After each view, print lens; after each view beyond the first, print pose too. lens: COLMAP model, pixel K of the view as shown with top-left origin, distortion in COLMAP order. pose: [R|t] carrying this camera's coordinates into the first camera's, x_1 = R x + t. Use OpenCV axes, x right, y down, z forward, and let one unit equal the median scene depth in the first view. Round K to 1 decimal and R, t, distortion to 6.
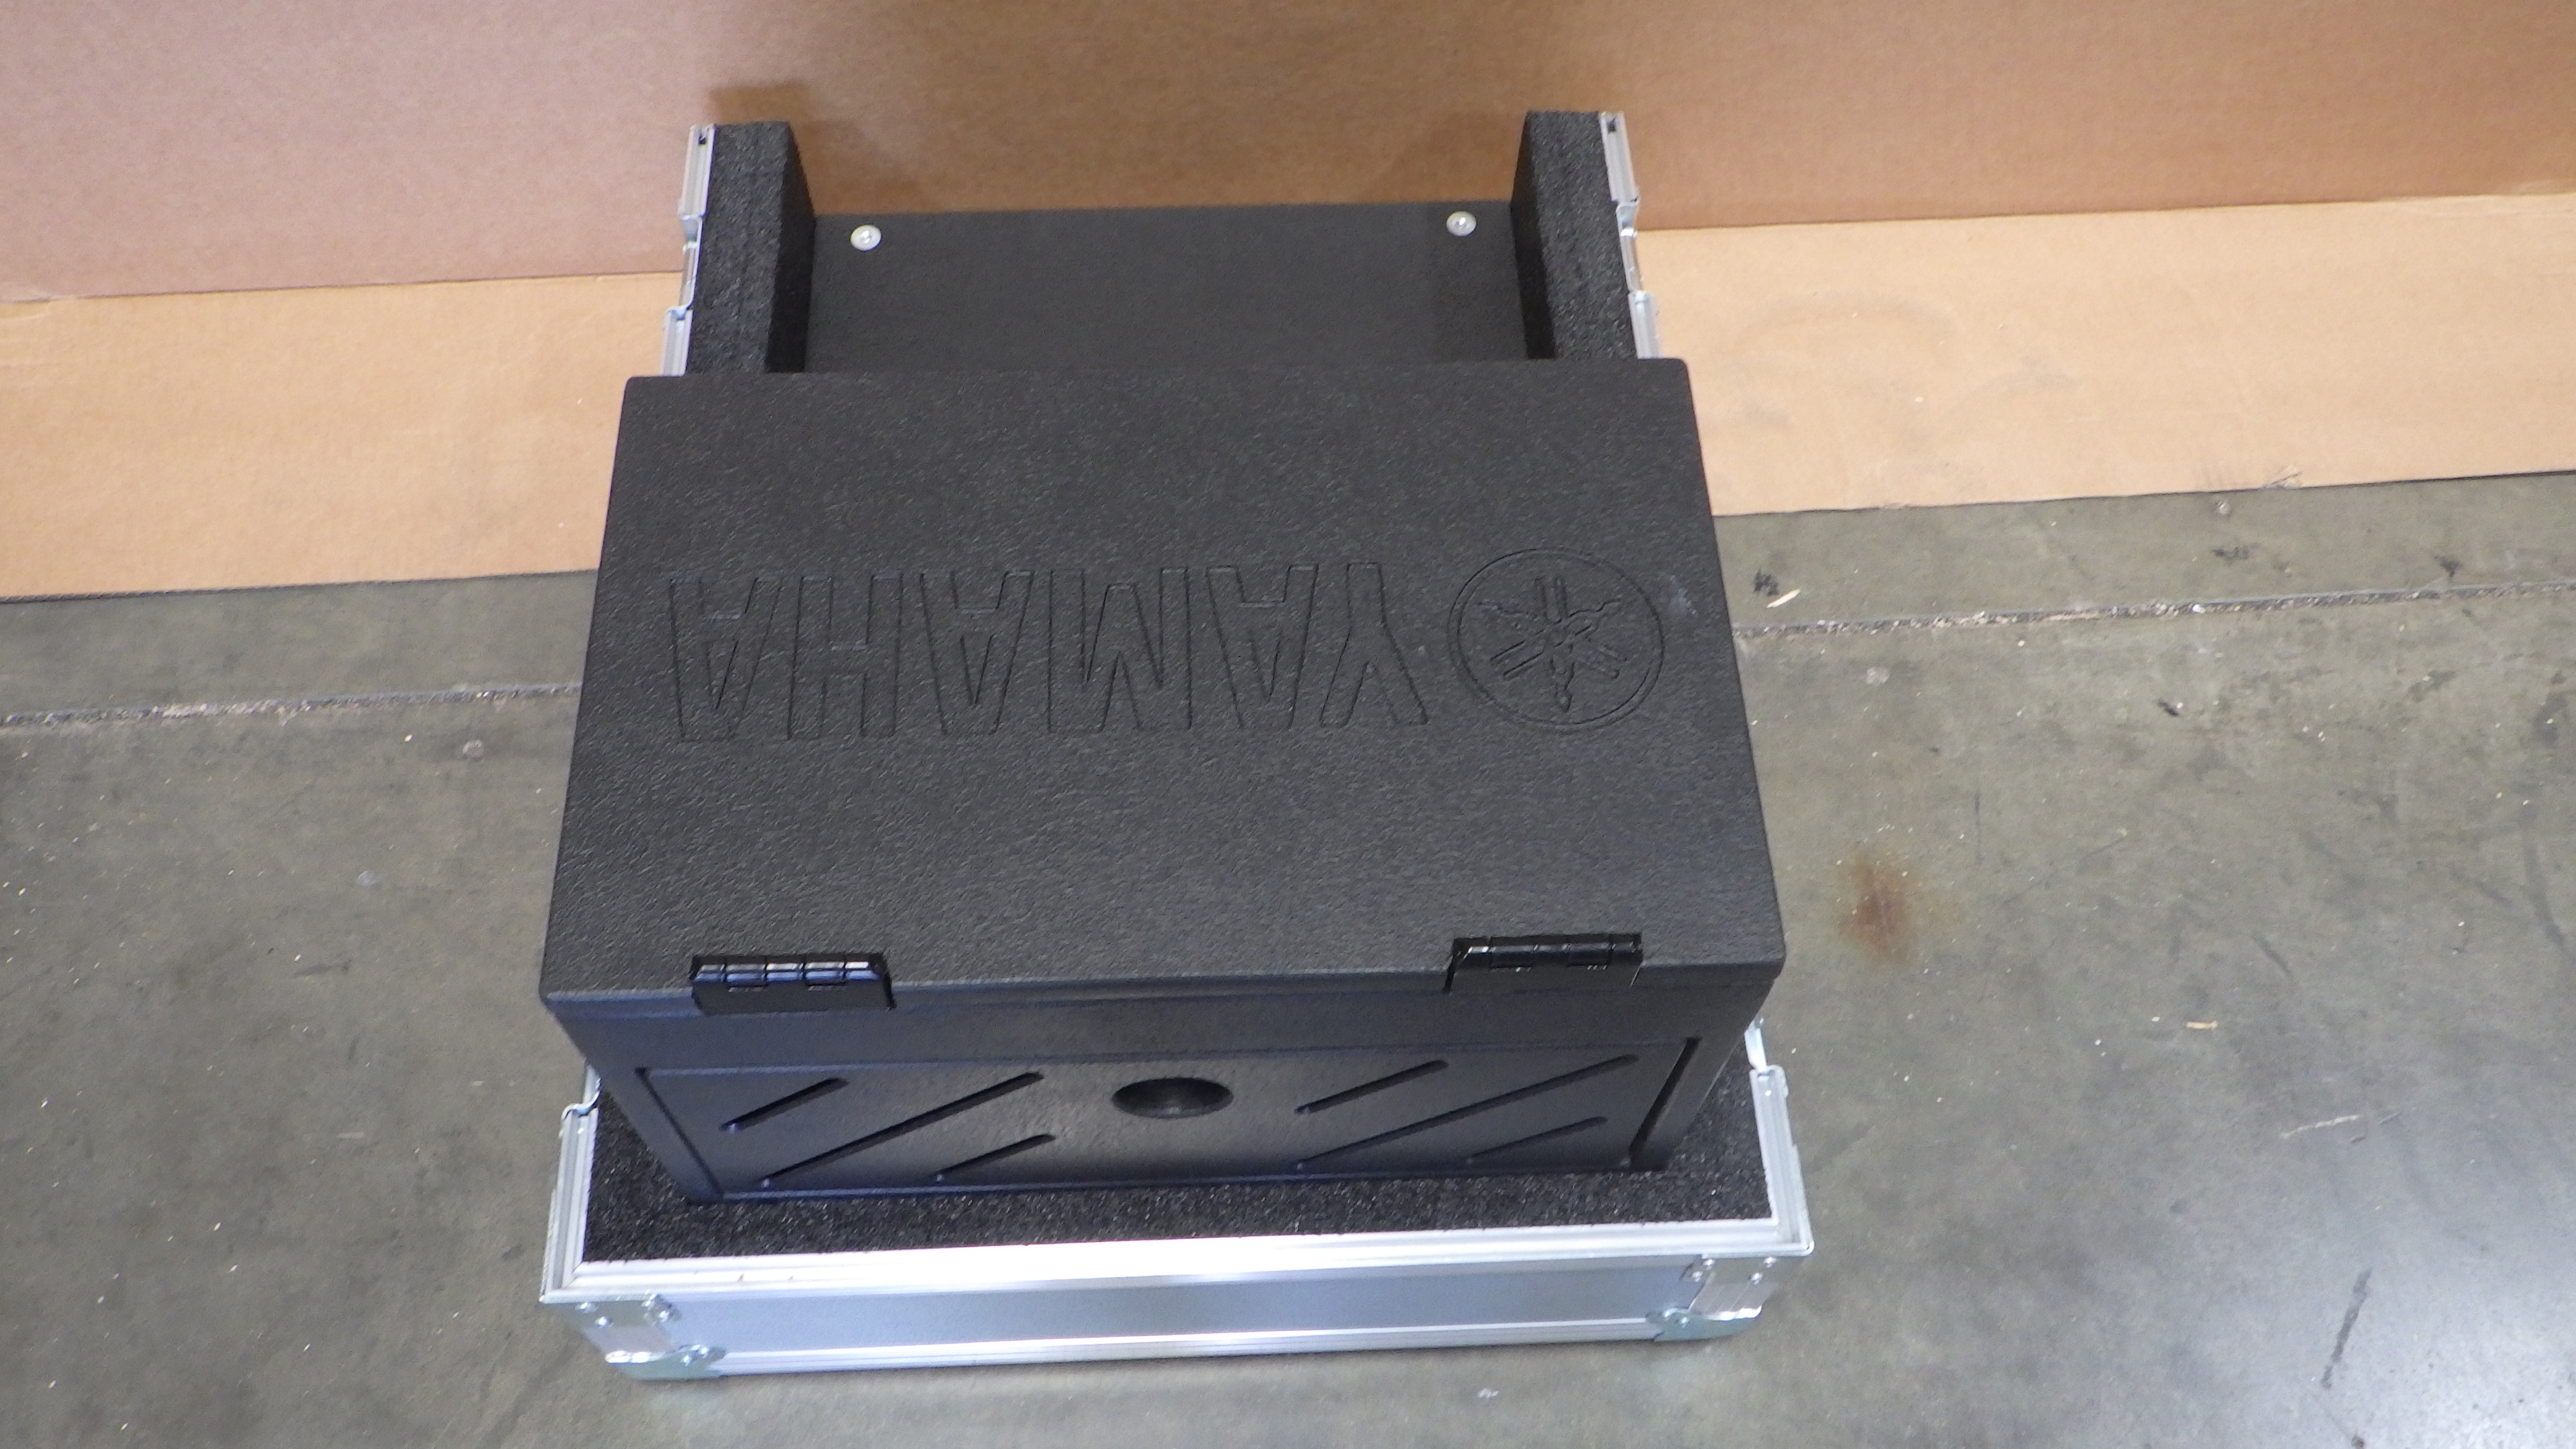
lens RADIAL K [[2109.4, 0, 1282.4], [0, 2109.4, 669.1], [0, 0, 1]] dist [-0.002671, 0.007569]
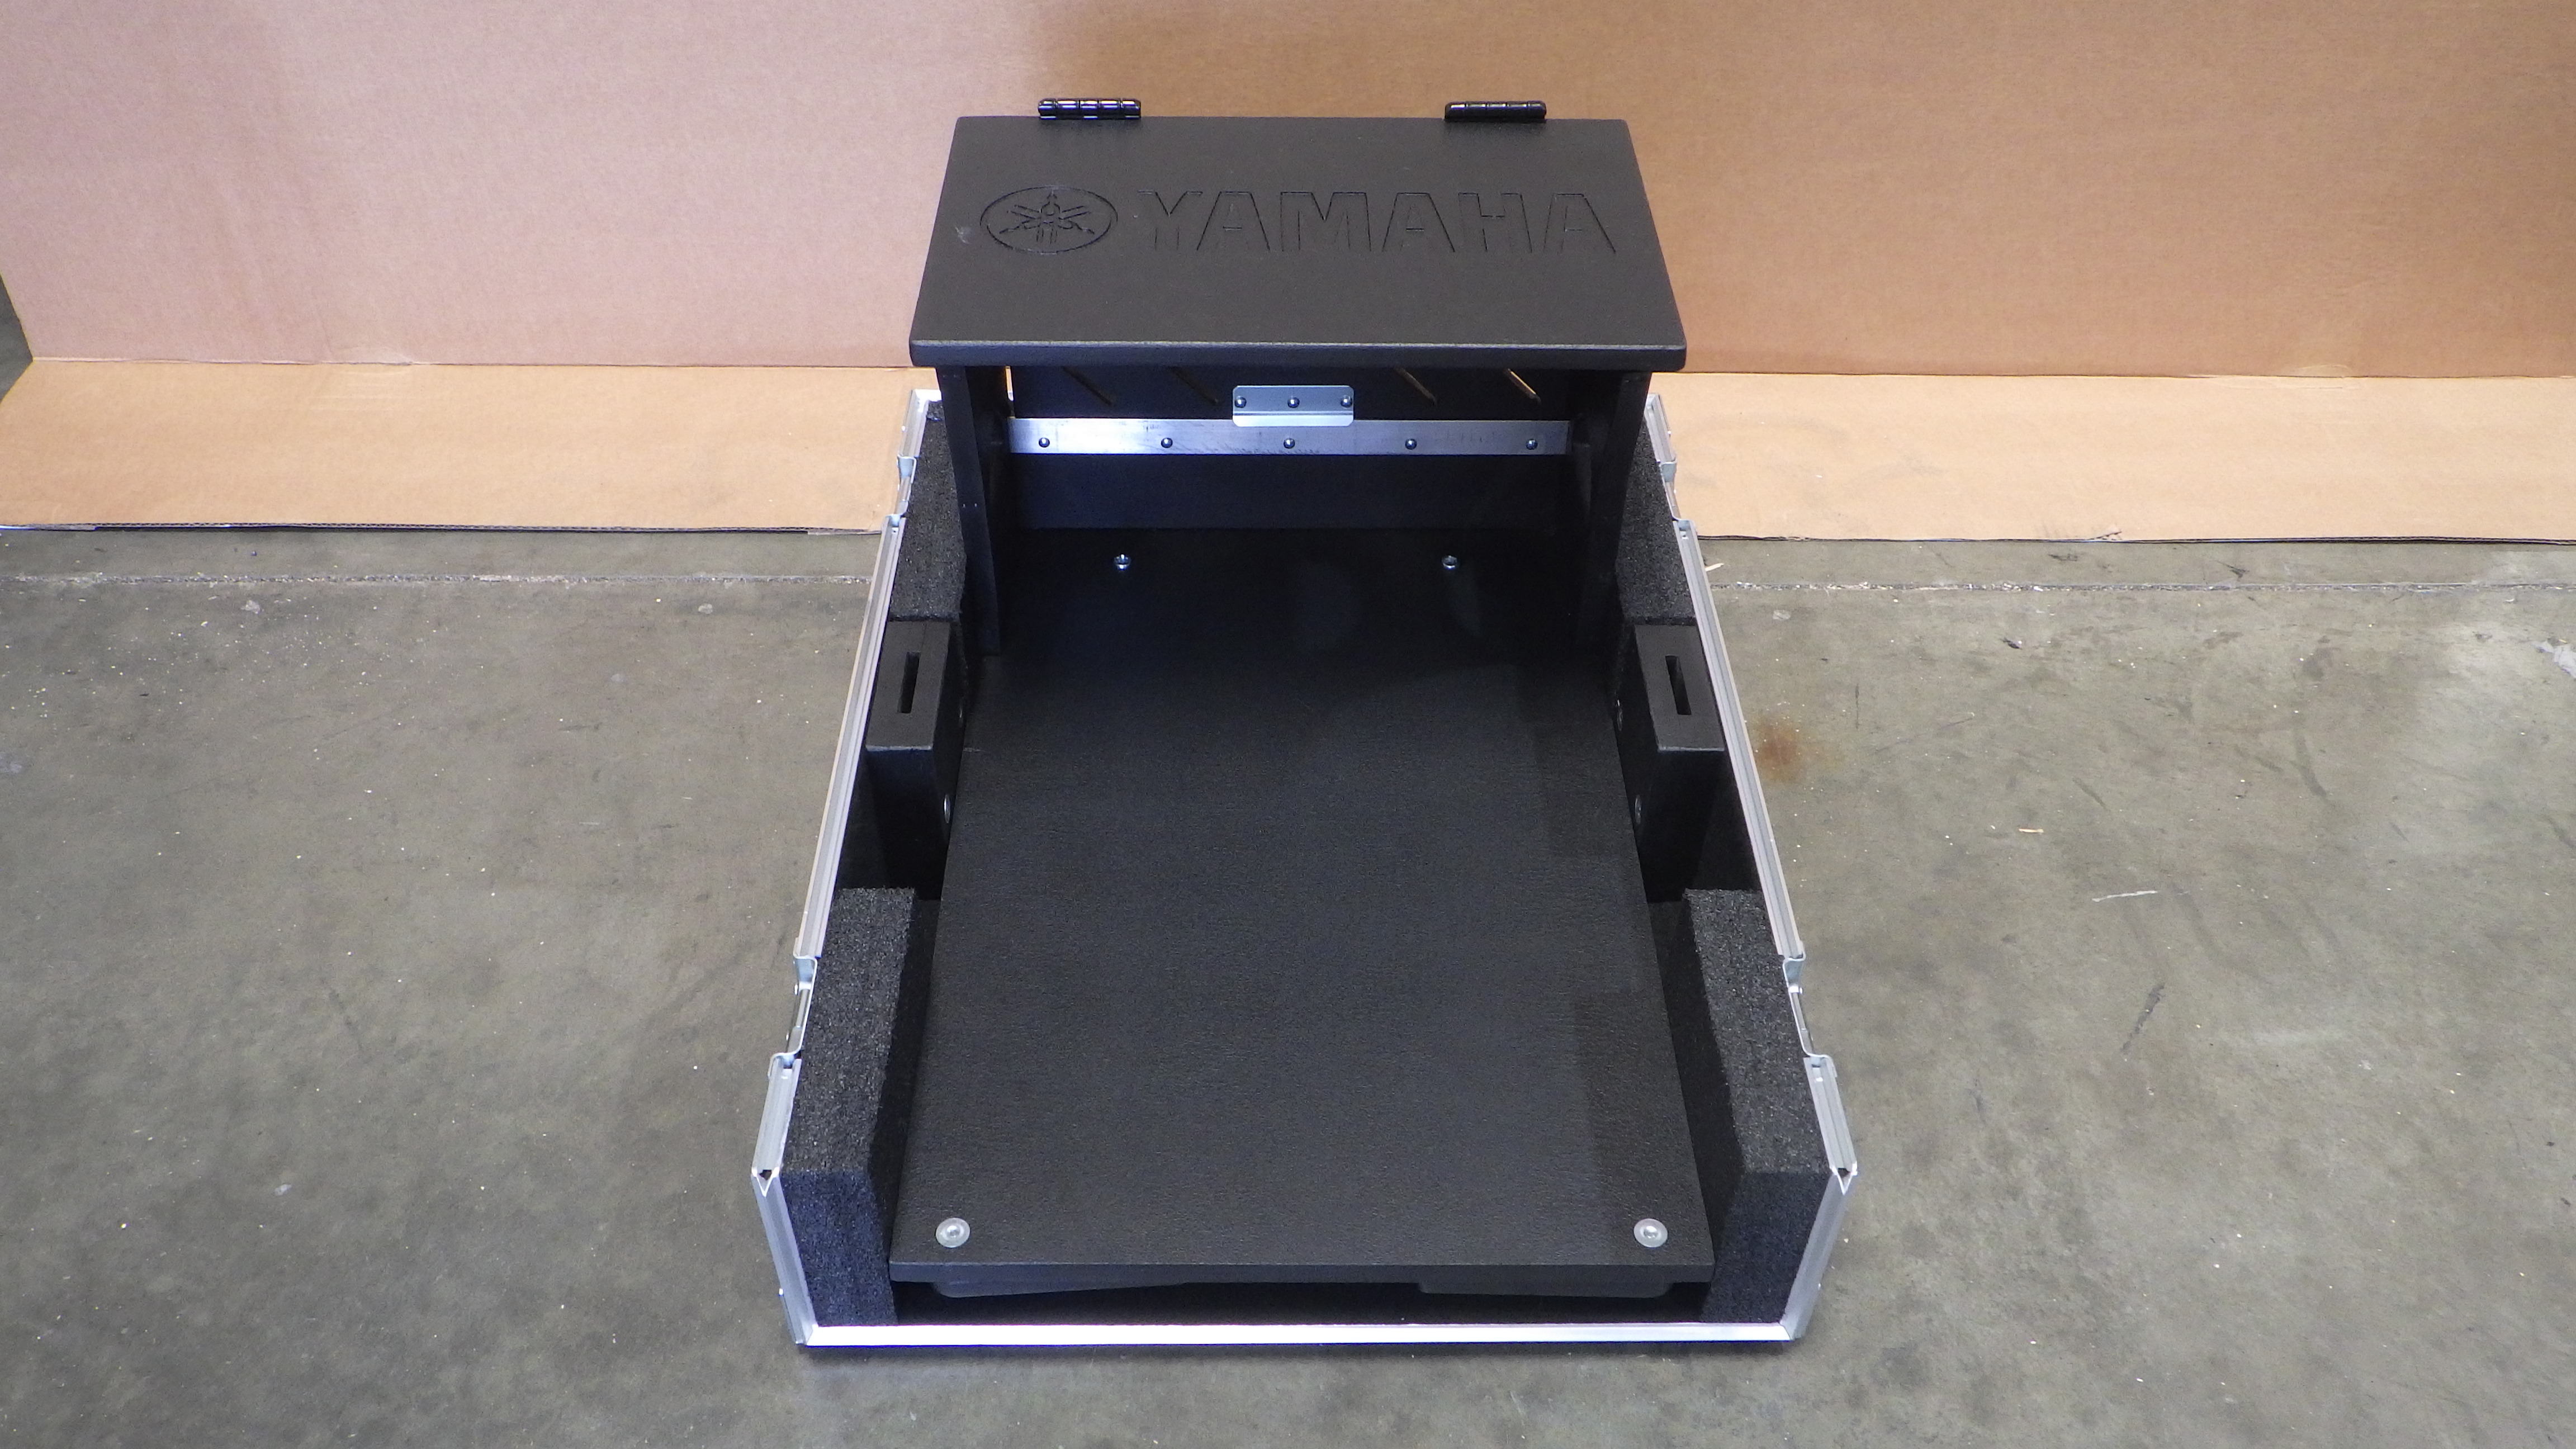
lens RADIAL K [[2109.4, 0, 1284.2], [0, 2109.4, 679.4], [0, 0, 1]] dist [-0.002671, 0.007569]
pose [[0.998065, 0.037411, -0.049665, 0.045666], [-0.050641, 0.952546, -0.300154, 0.455109], [0.036079, 0.302088, 0.952597, -0.232561]]
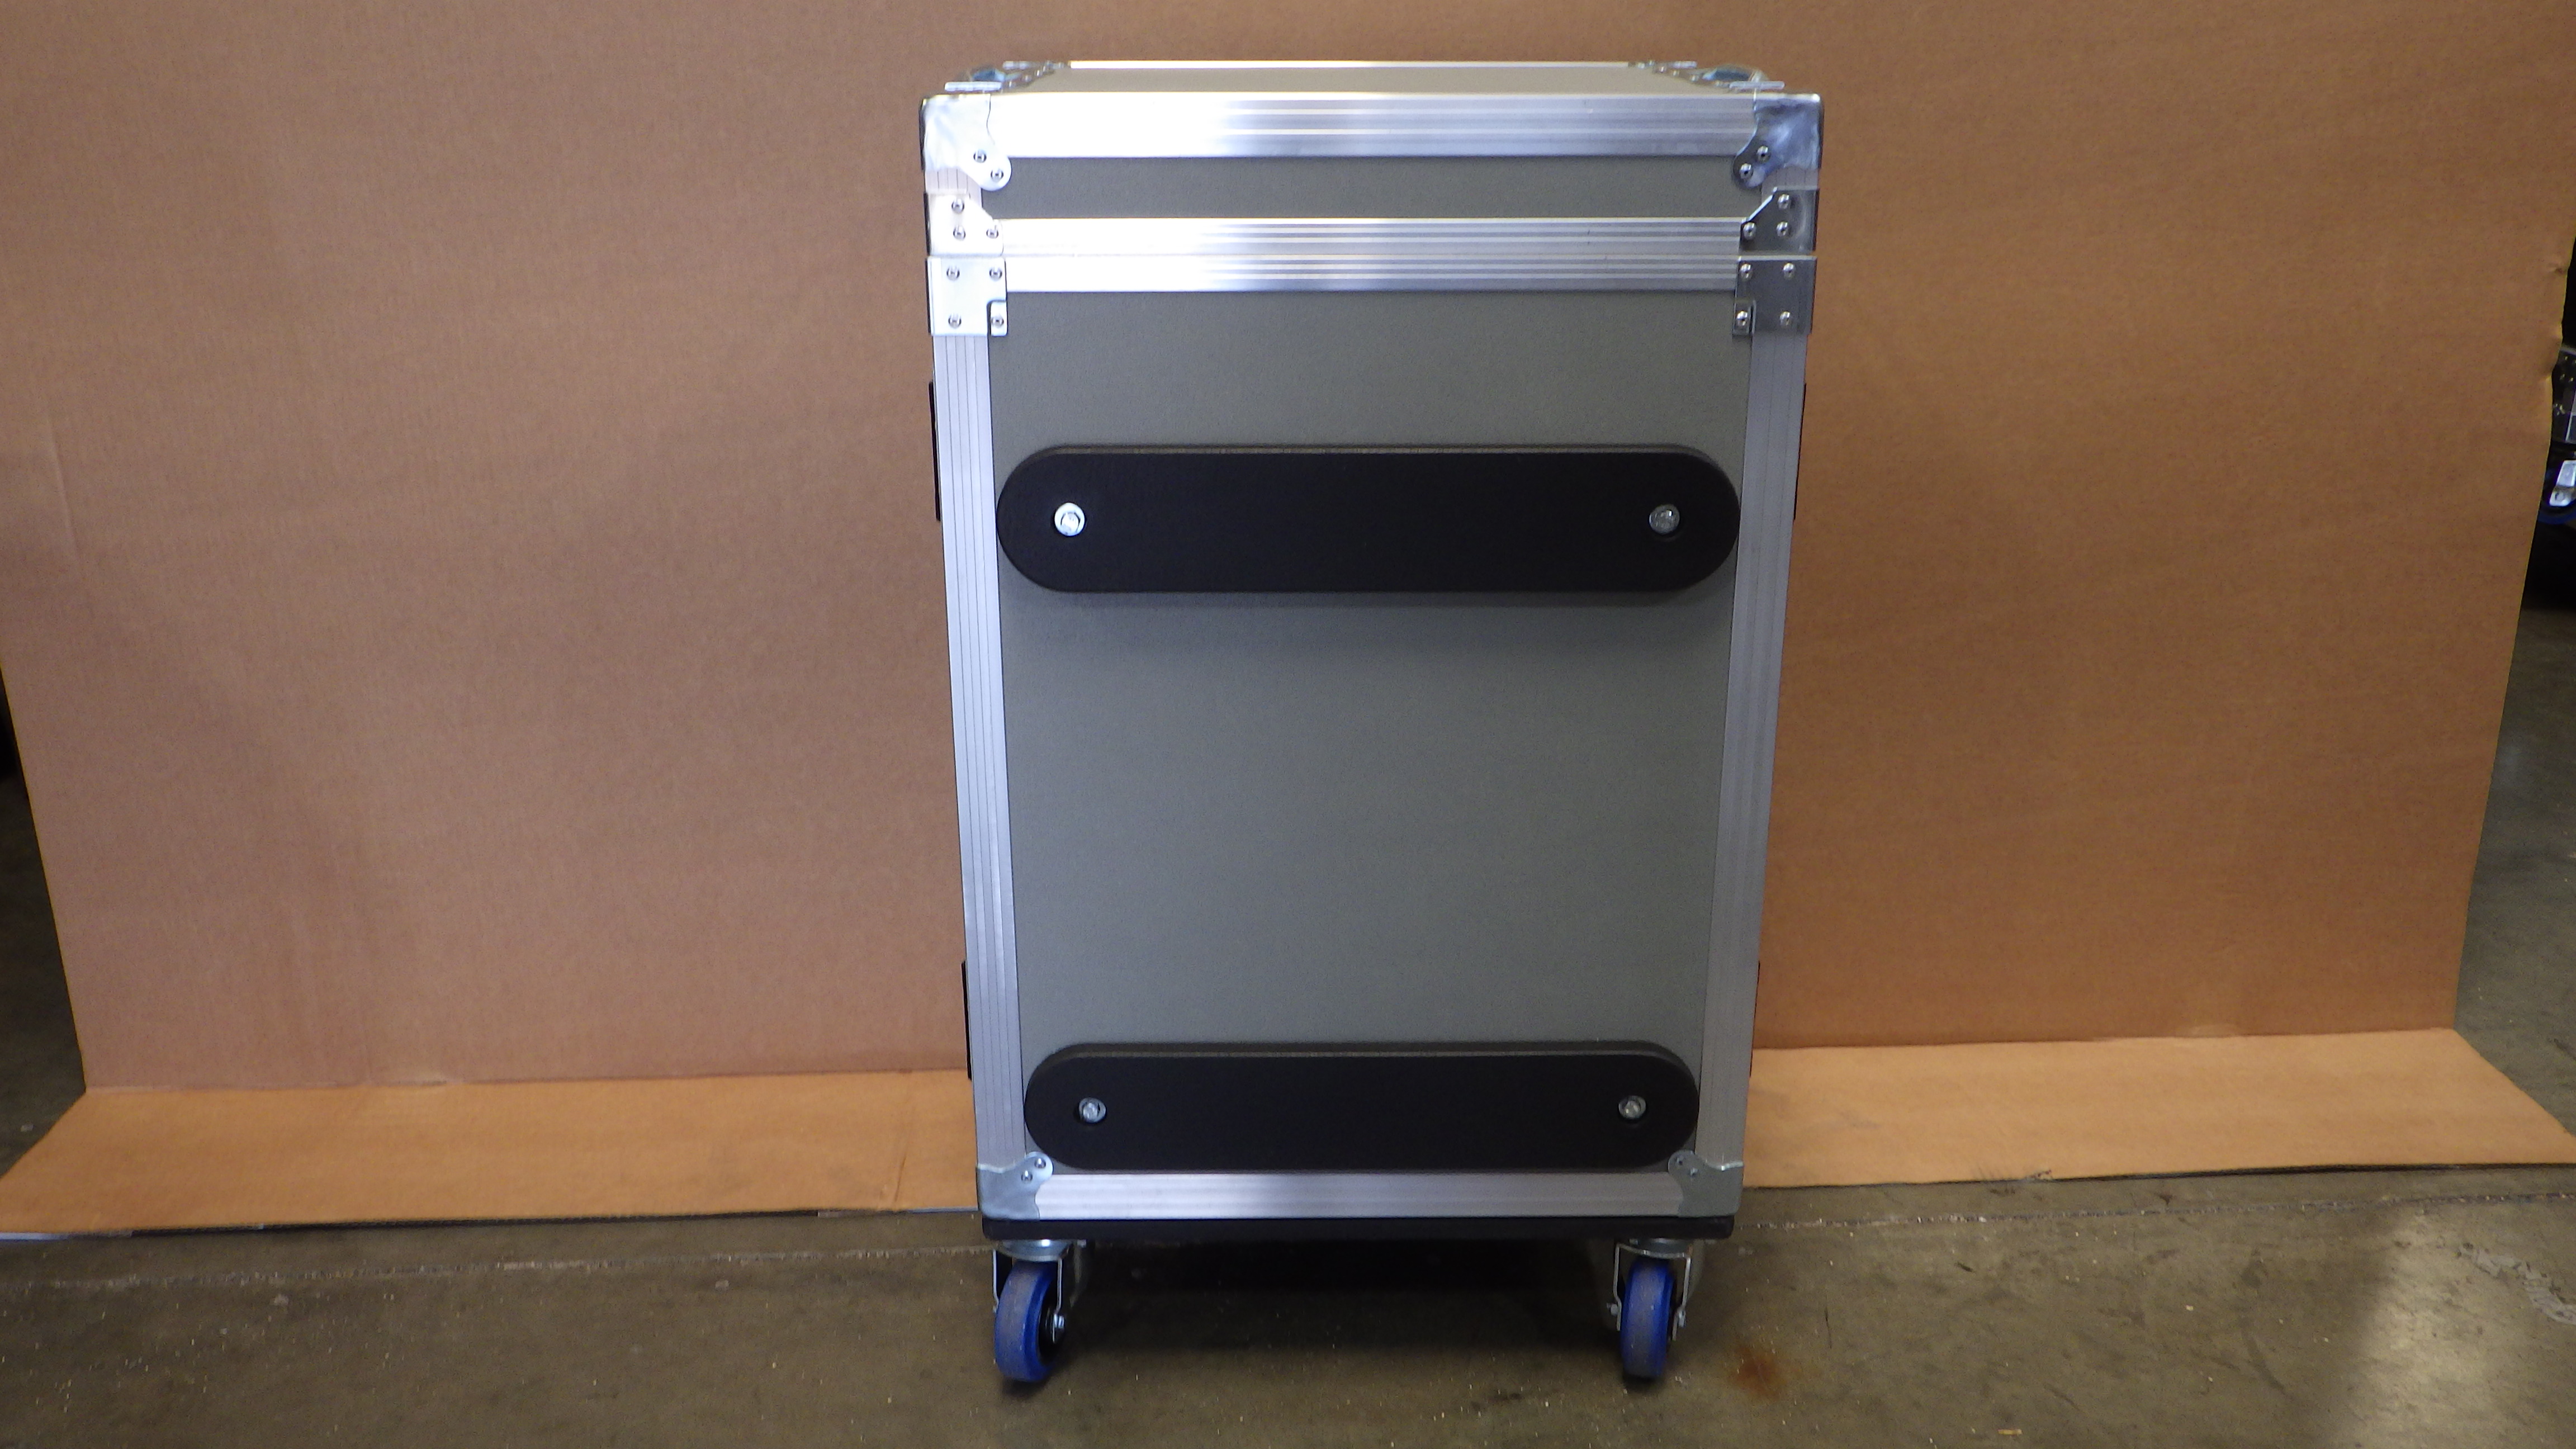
lens RADIAL K [[2109.4, 0, 1280.5], [0, 2109.4, 694.4], [0, 0, 1]] dist [-0.002671, 0.007569]
pose [[0.999534, -0.015816, -0.026093, 0.023257], [-0.004542, 0.768513, -0.639818, 0.616676], [0.030172, 0.639639, 0.768083, -0.292989]]
